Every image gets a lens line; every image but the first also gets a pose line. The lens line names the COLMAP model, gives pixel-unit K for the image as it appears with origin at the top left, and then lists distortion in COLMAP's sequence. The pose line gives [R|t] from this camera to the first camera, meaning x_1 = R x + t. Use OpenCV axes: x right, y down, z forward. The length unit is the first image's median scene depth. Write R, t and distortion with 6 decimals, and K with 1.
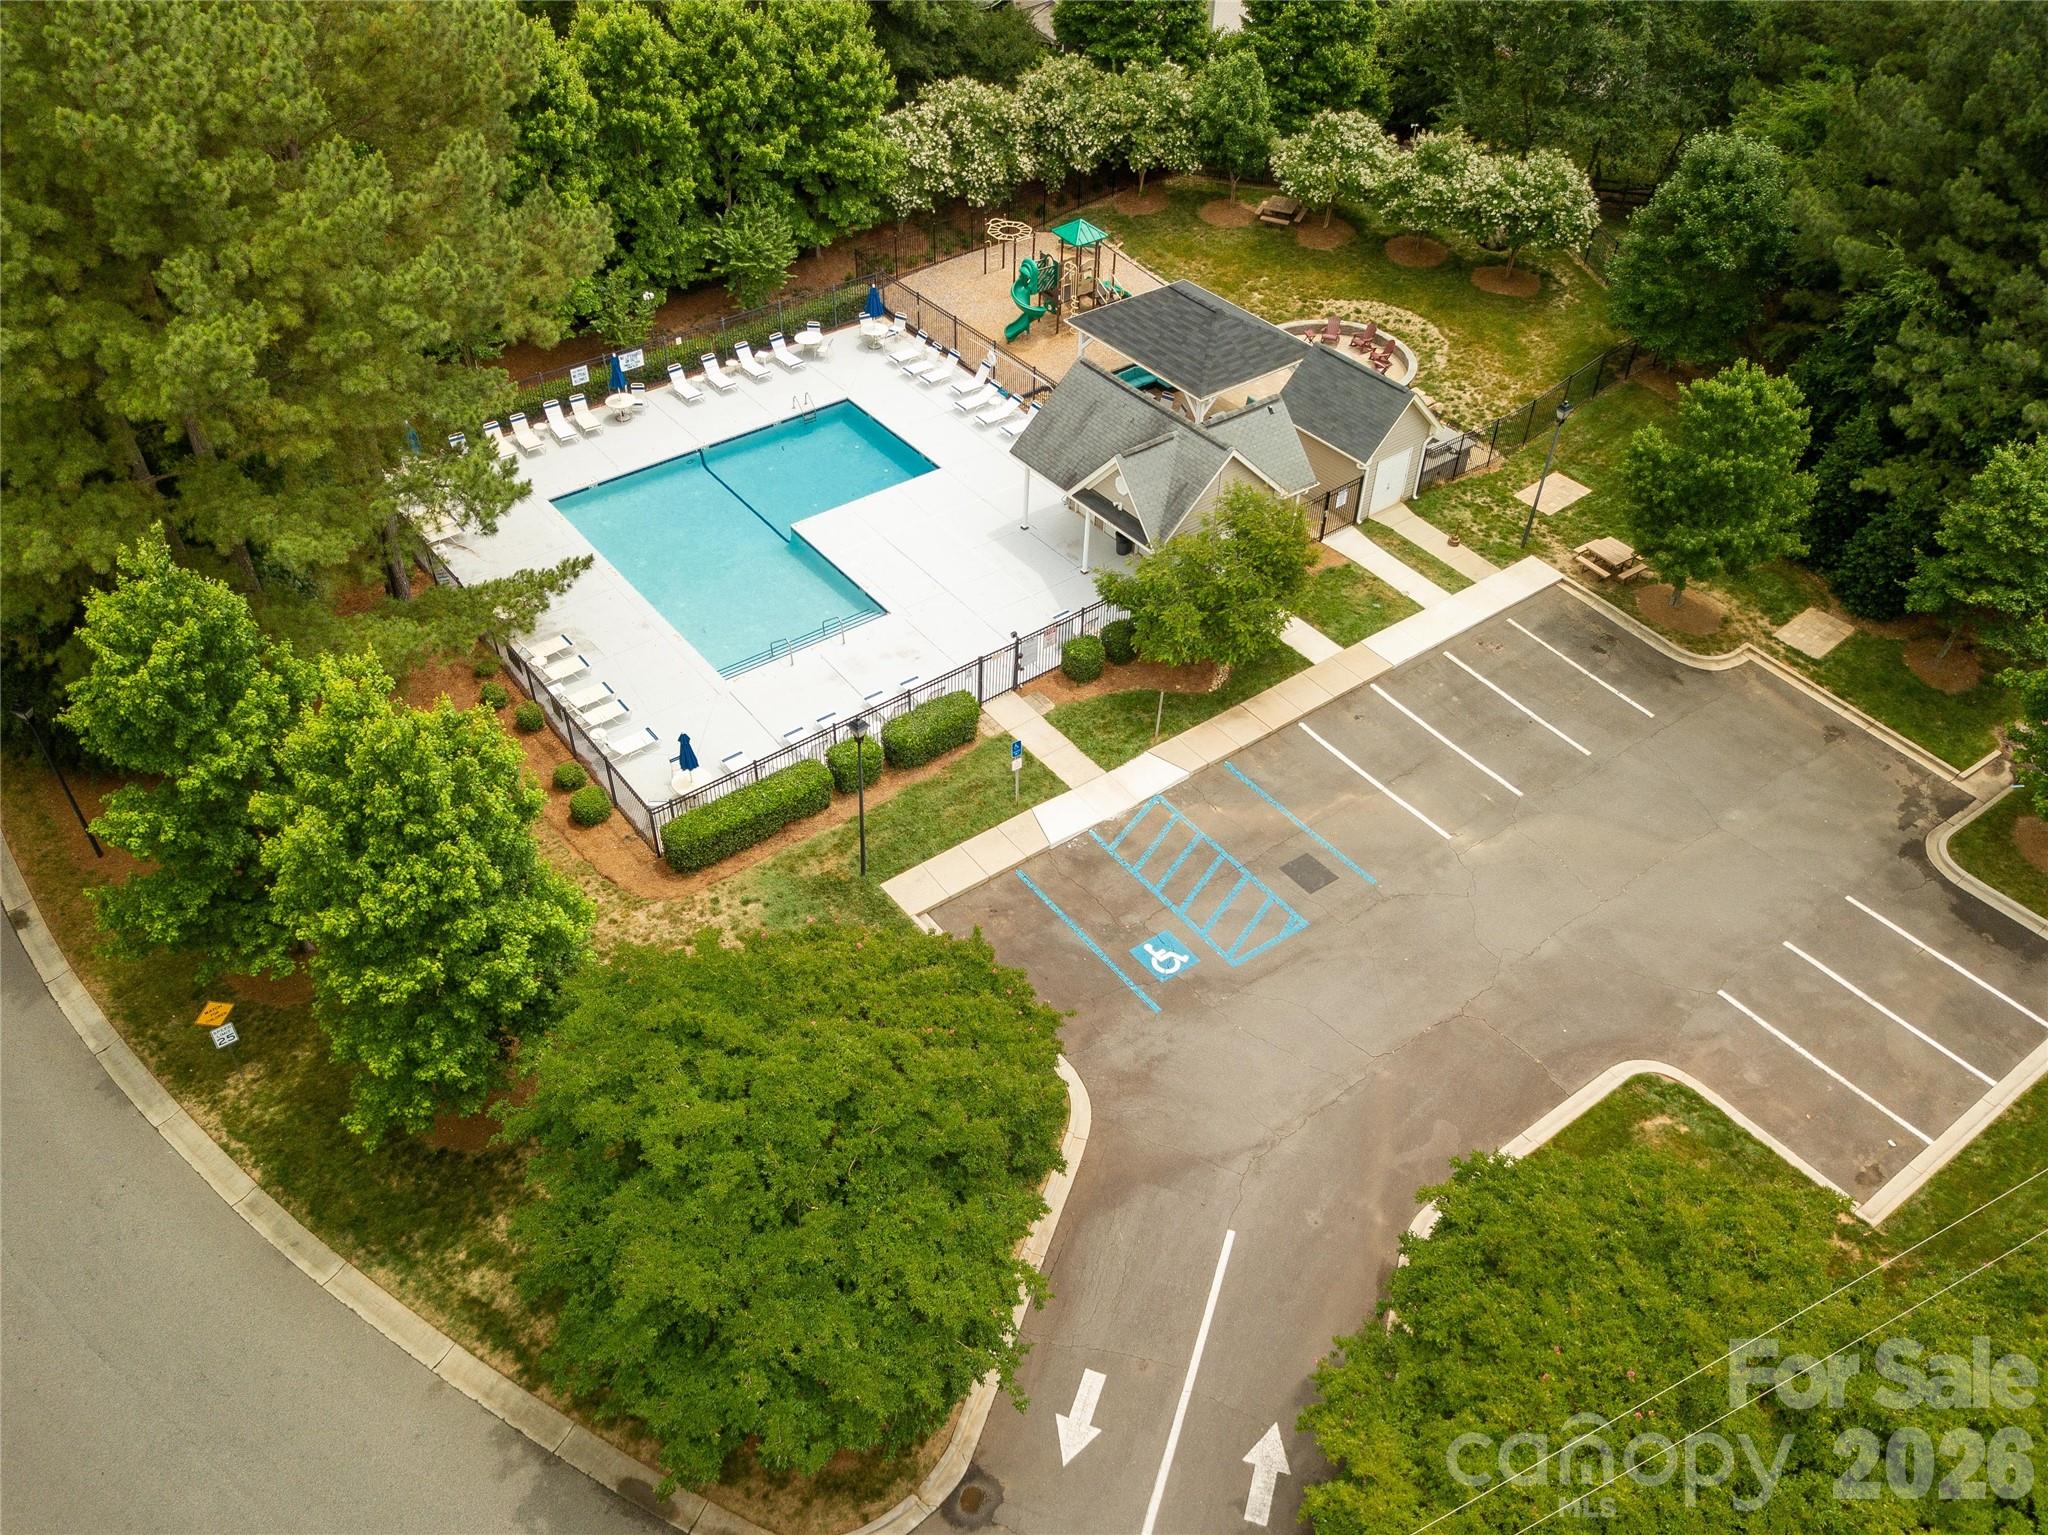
lens RADIAL K [[1616.1, 0, 1015.7], [0, 1616.1, 765.2], [0, 0, 1]] dist [-0.006127, -0.009211]
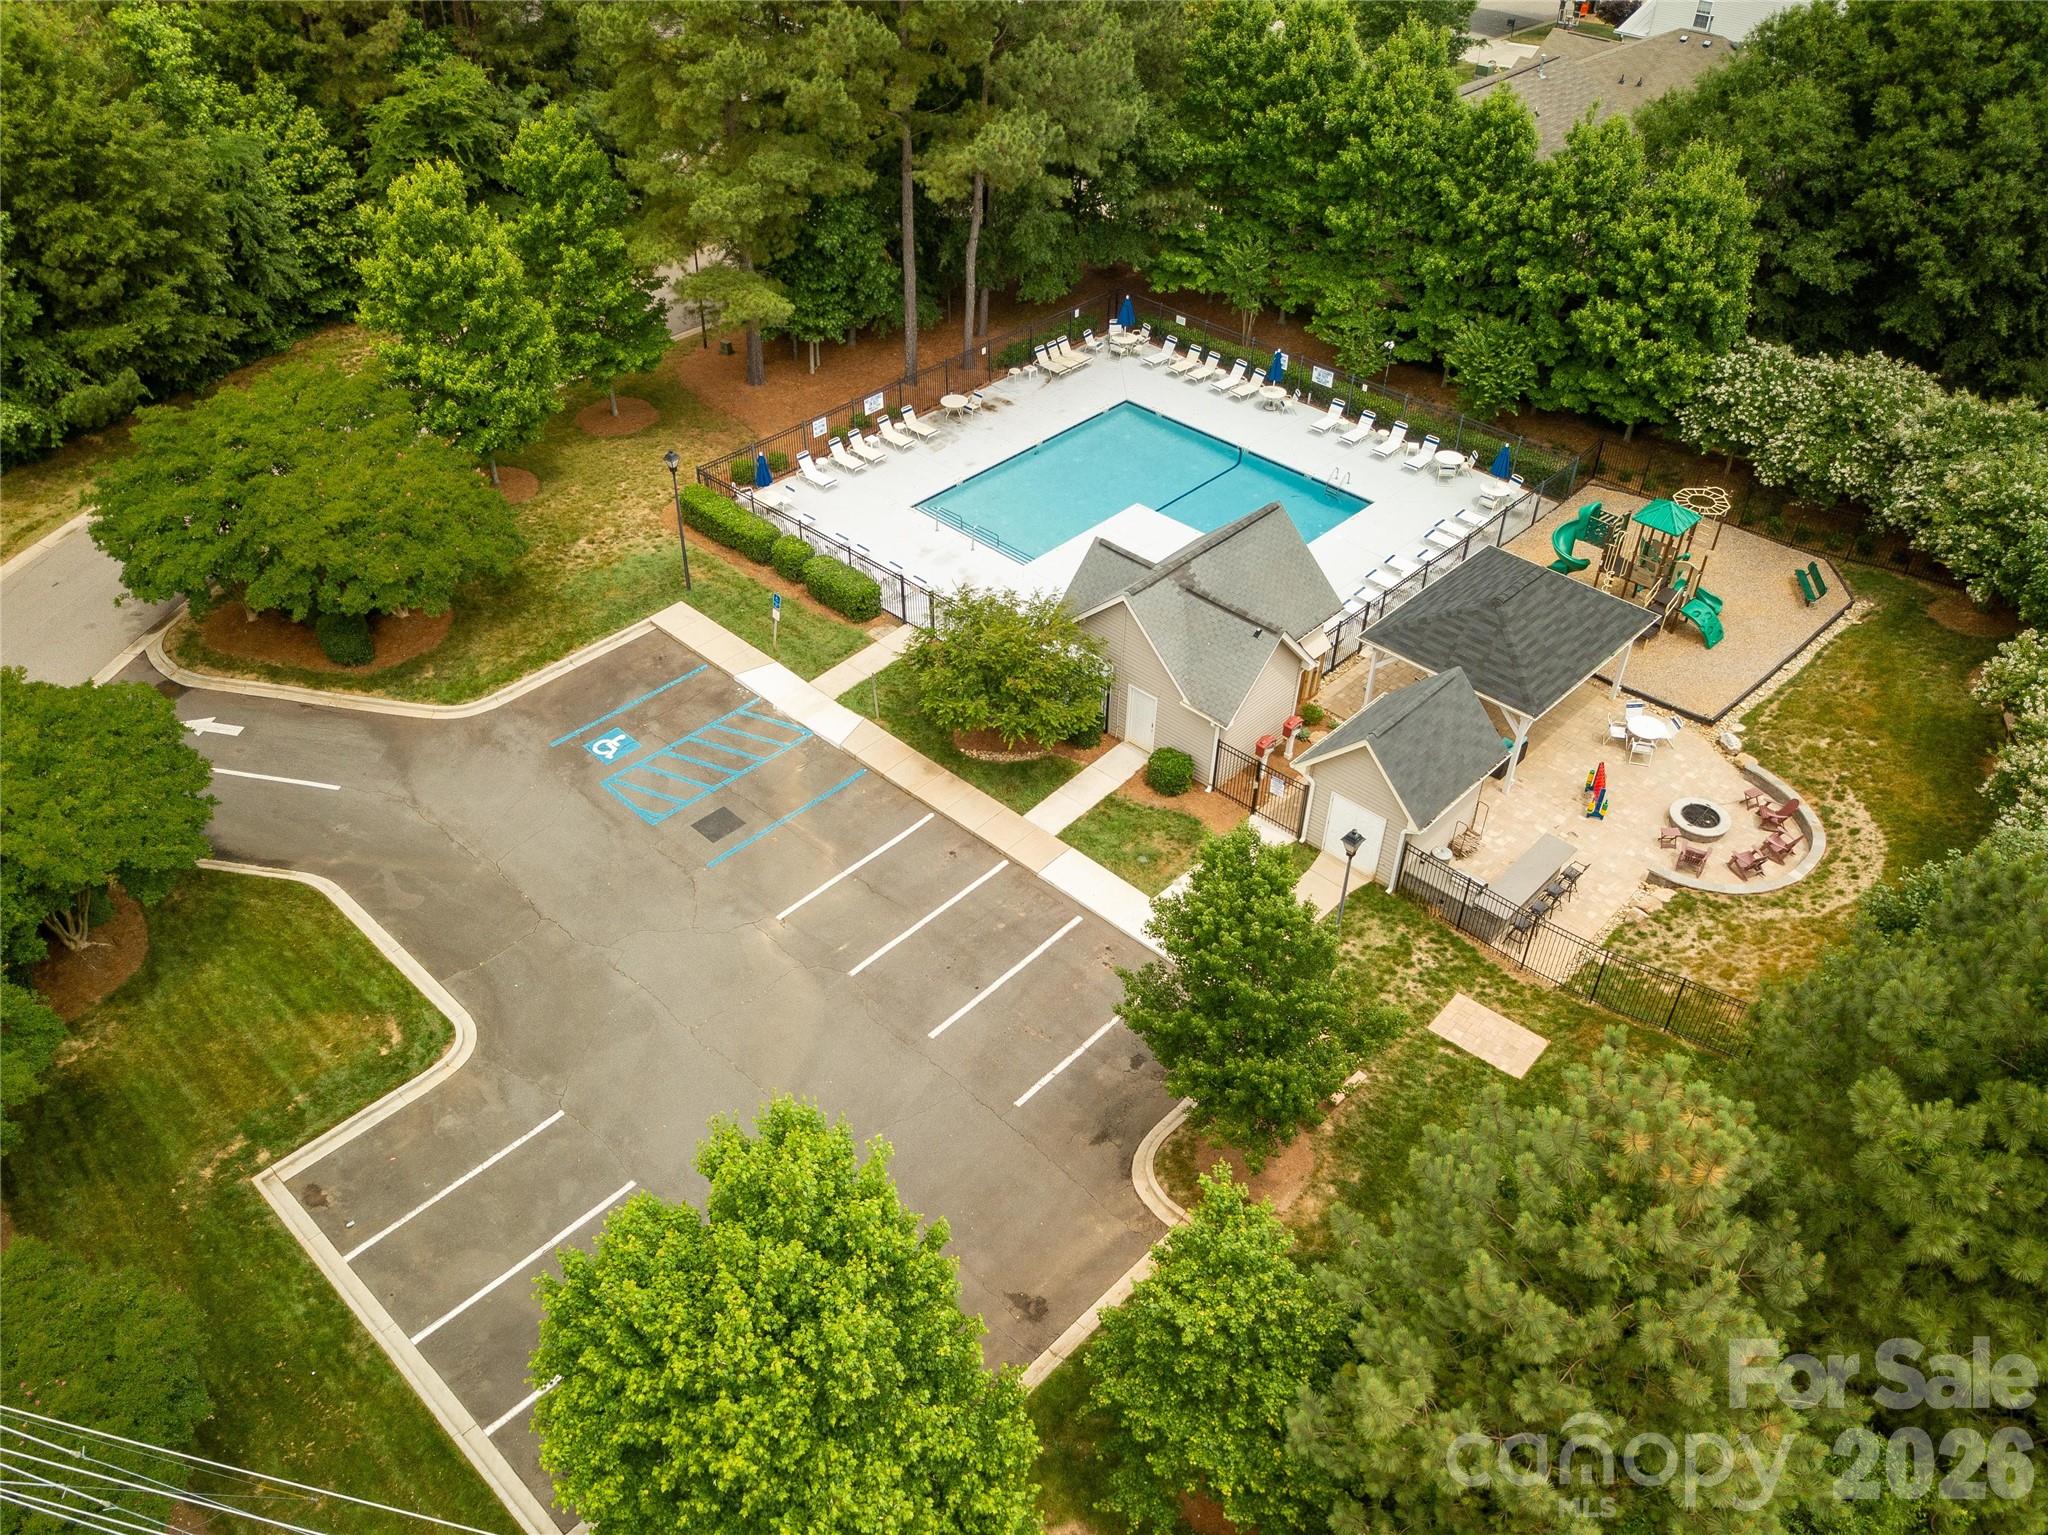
lens RADIAL K [[1616.1, 0, 1004.2], [0, 1616.1, 770.8], [0, 0, 1]] dist [-0.006127, -0.009211]
pose [[0.153672, 0.610783, -0.776743, 0.875781], [-0.656809, 0.650425, 0.381510, -0.420603], [0.738232, 0.451544, 0.501120, 0.499867]]
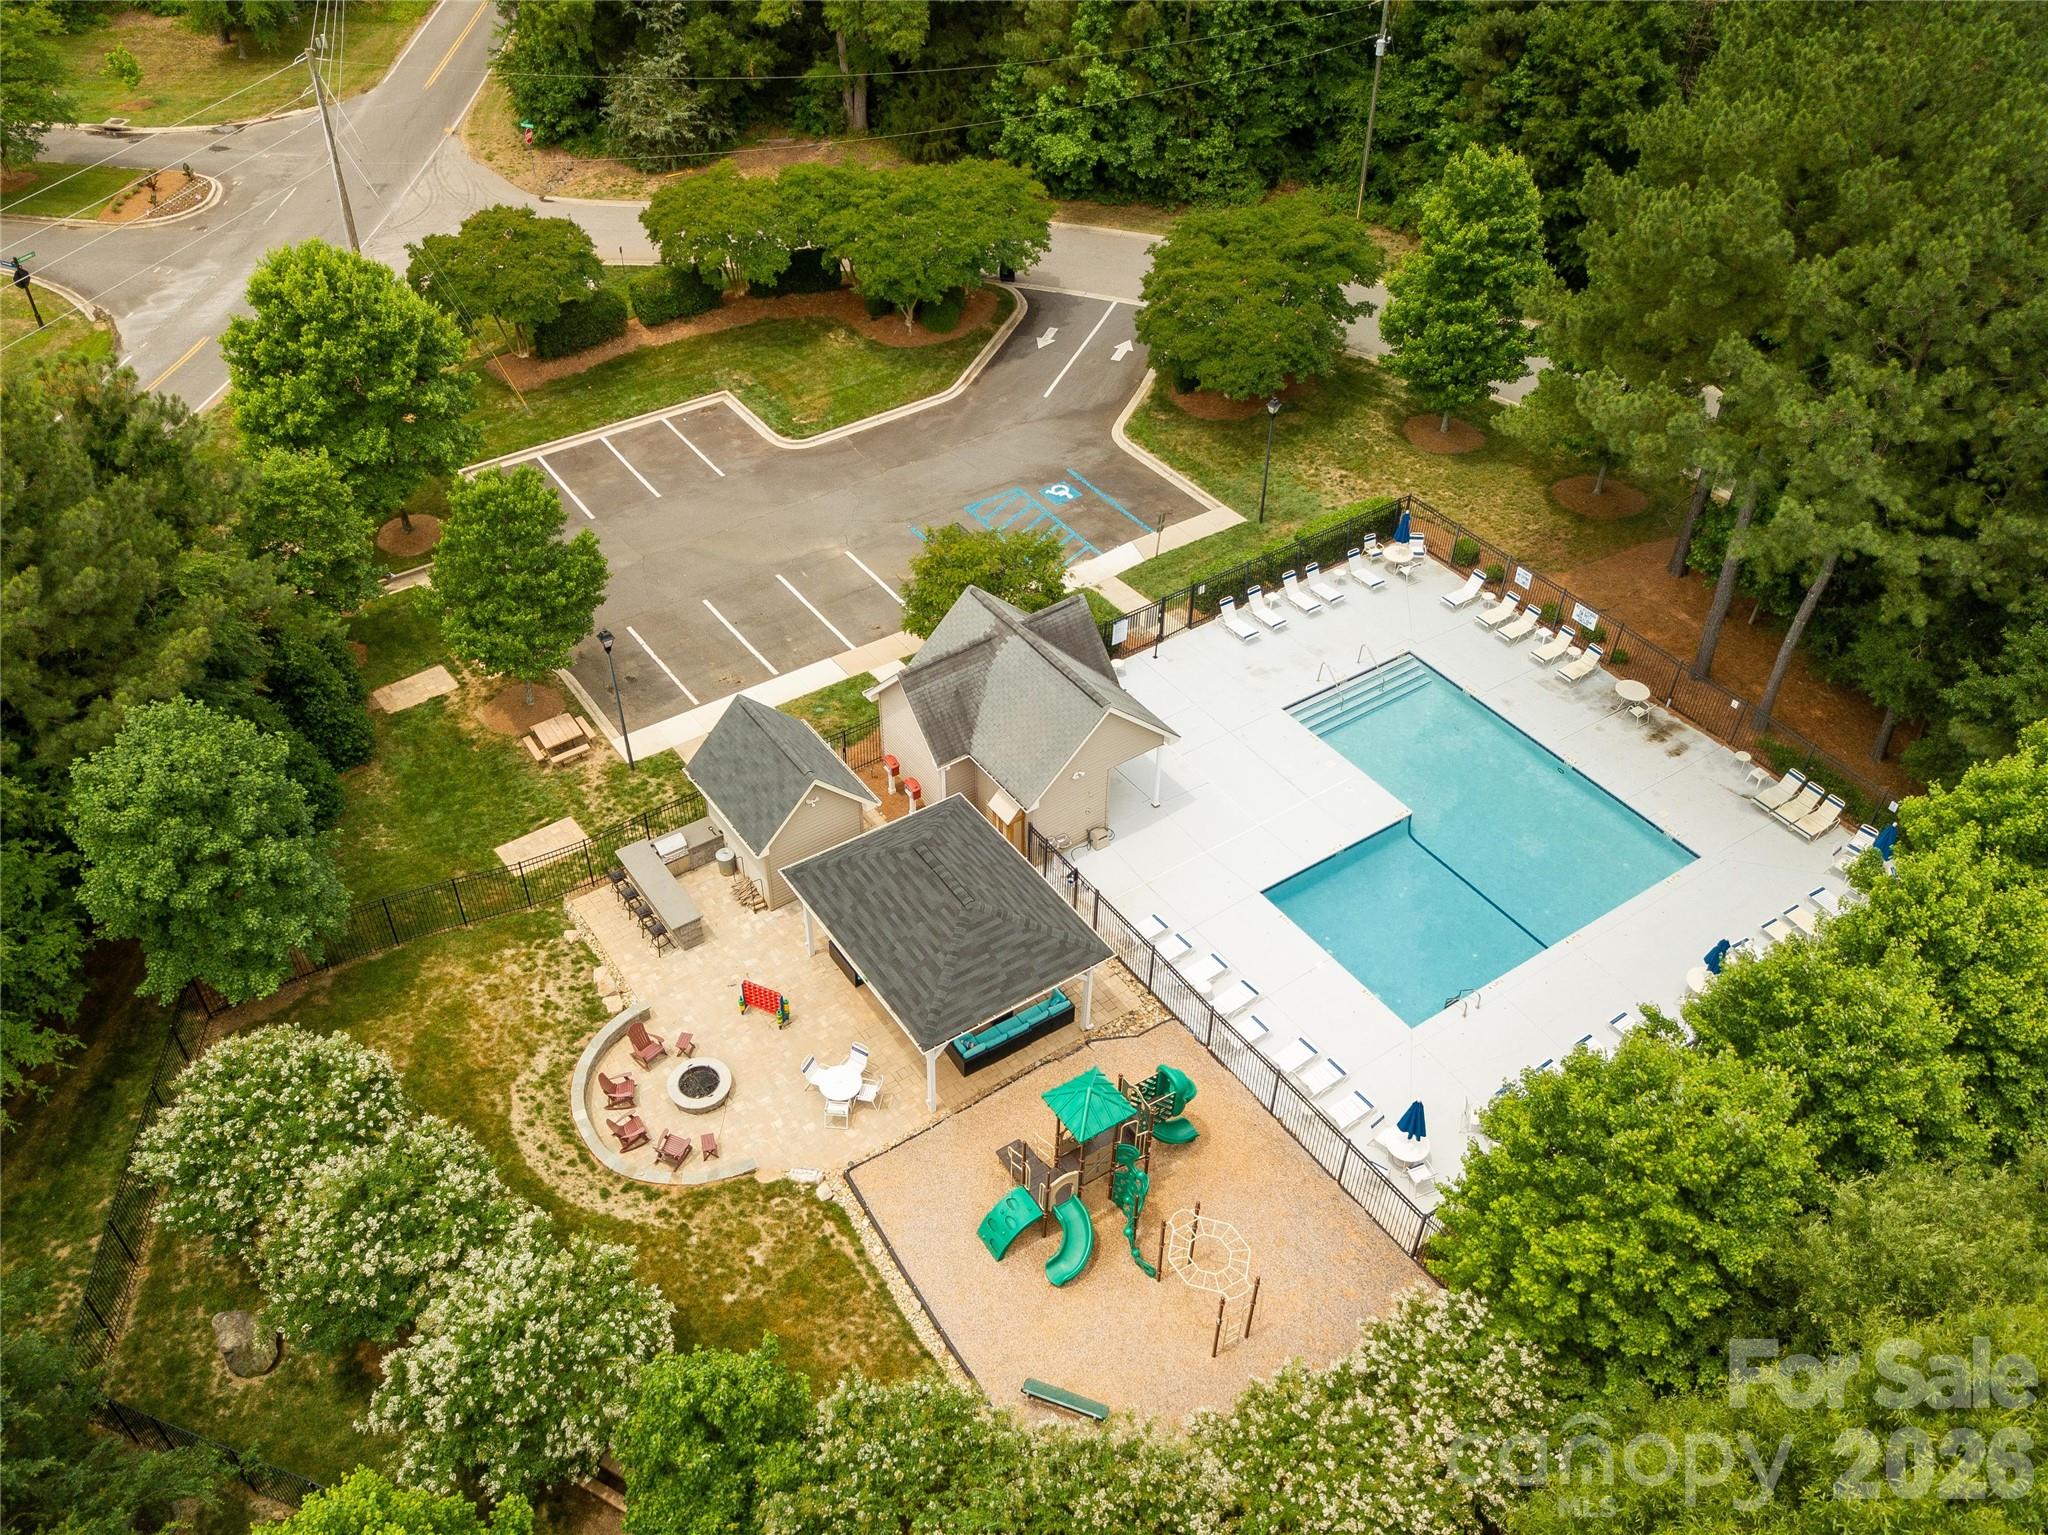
lens RADIAL K [[1616.1, 0, 1014.7], [0, 1616.1, 774.3], [0, 0, 1]] dist [-0.006127, -0.009211]
pose [[-0.998651, -0.046558, 0.023007, 0.070775], [0.017040, 0.124721, 0.992045, -1.162968], [-0.049057, 0.991099, -0.123760, 1.193386]]
